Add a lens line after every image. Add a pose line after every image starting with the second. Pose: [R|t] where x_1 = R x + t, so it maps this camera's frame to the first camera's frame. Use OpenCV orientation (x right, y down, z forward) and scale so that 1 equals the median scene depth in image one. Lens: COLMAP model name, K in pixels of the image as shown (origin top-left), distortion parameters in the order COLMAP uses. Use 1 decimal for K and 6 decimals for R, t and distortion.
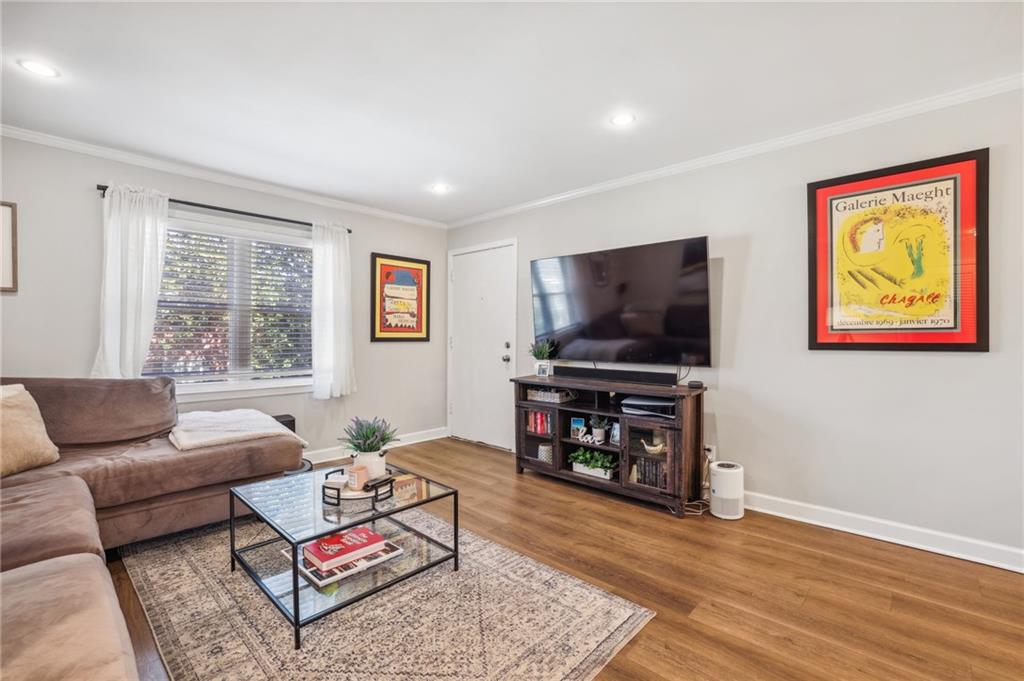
lens RADIAL K [[452.5, 0, 508.5], [0, 452.5, 347.6], [0, 0, 1]] dist [-0.046735, 0.016801]
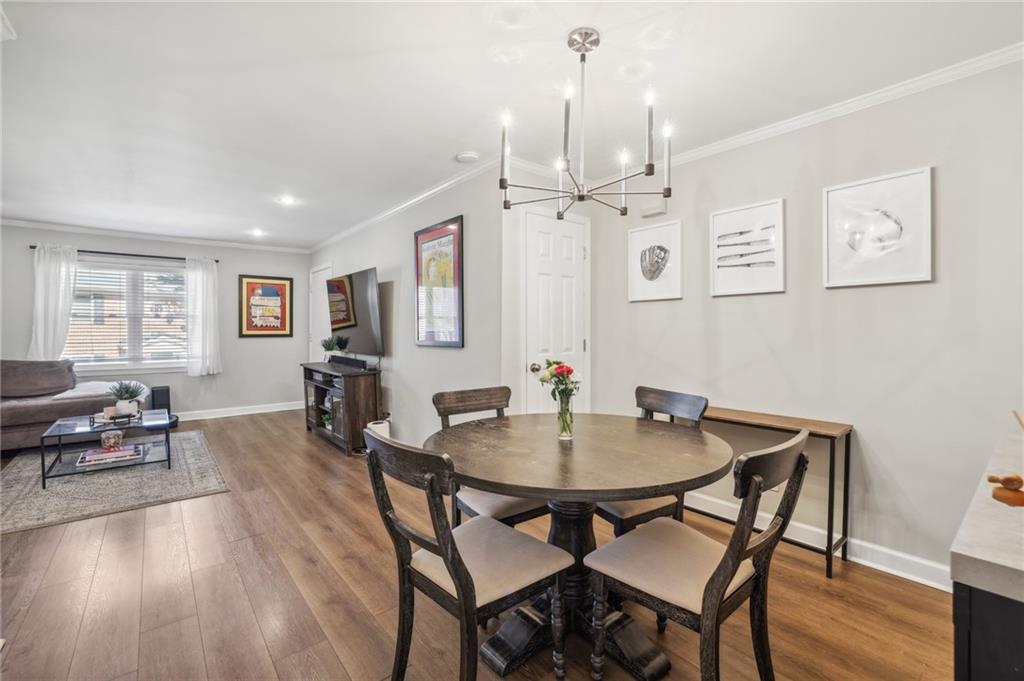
lens RADIAL K [[457.5, 0, 512.0], [0, 457.5, 340.5], [0, 0, 1]] dist [-0.034676, 0.015897]
pose [[0.989024, 0.002016, -0.147739, 0.908740], [-0.001551, 0.999993, 0.003260, -0.011066], [0.147745, -0.002995, 0.989021, -0.342058]]
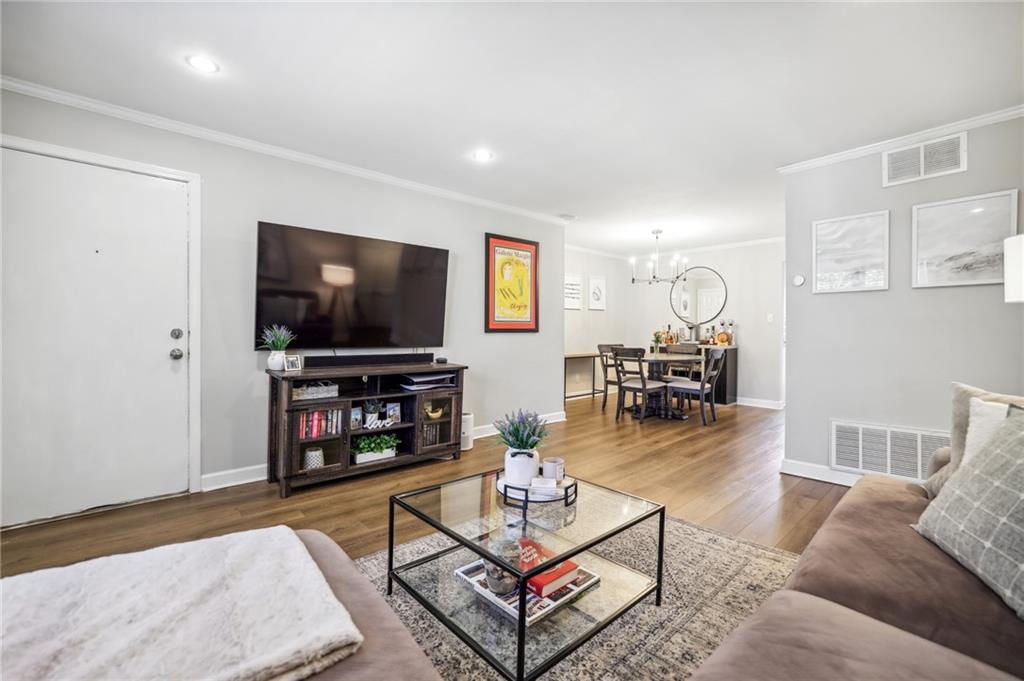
lens RADIAL K [[452.5, 0, 508.5], [0, 452.5, 347.6], [0, 0, 1]] dist [-0.046735, 0.016801]
pose [[0.074410, -0.024143, 0.996935, -0.747625], [0.028877, 0.999340, 0.022046, 0.018729], [-0.996810, 0.027148, 0.075058, 0.595007]]
